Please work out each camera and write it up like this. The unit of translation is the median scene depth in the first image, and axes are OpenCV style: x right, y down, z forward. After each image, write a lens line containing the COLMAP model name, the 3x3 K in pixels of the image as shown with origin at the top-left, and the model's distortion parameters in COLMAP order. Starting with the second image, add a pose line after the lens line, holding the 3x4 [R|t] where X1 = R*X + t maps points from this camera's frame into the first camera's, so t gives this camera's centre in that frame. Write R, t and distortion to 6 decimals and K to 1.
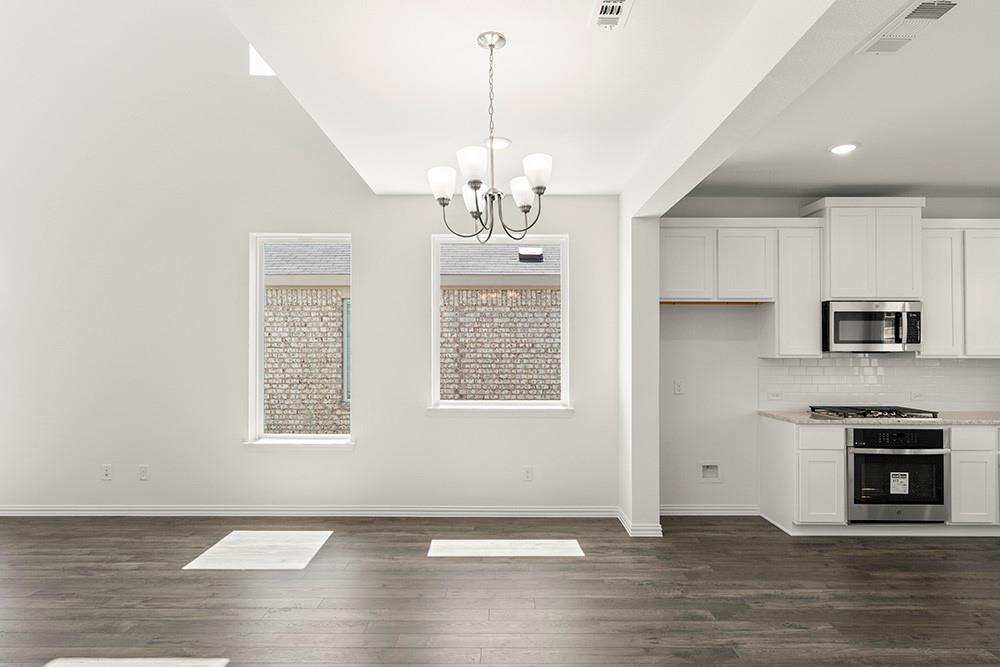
lens RADIAL K [[557.0, 0, 503.2], [0, 557.0, 343.2], [0, 0, 1]] dist [-0.007535, 0.003022]
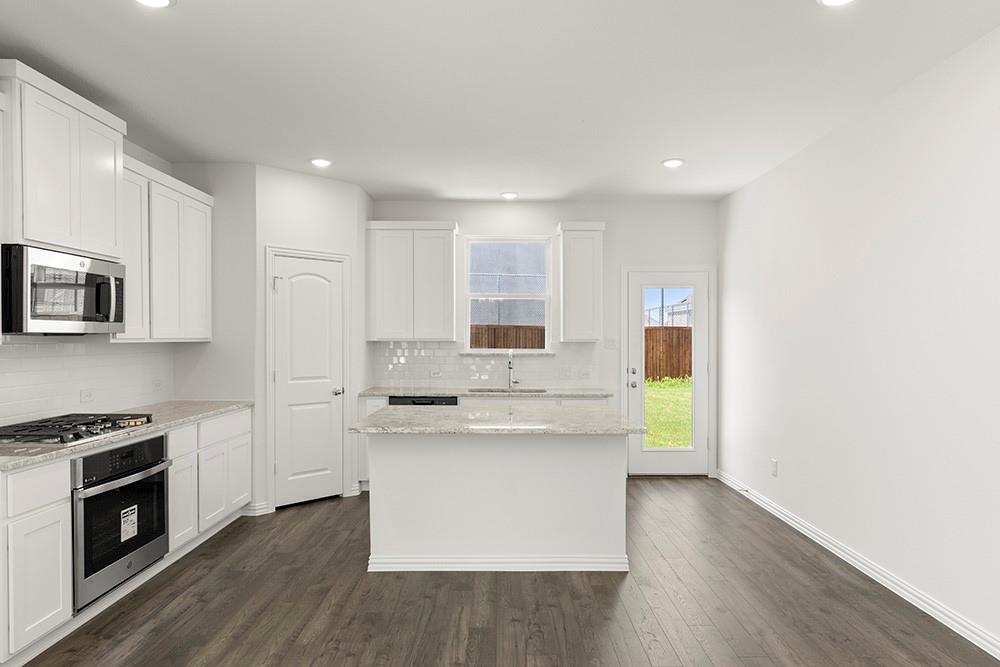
lens RADIAL K [[606.0, 0, 507.3], [0, 606.0, 339.6], [0, 0, 1]] dist [0.012755, -0.001338]
pose [[-0.005619, -0.004284, 0.999975, -0.046196], [-0.017510, 0.999838, 0.004185, 0.010791], [-0.999831, -0.017486, -0.005693, 0.502528]]
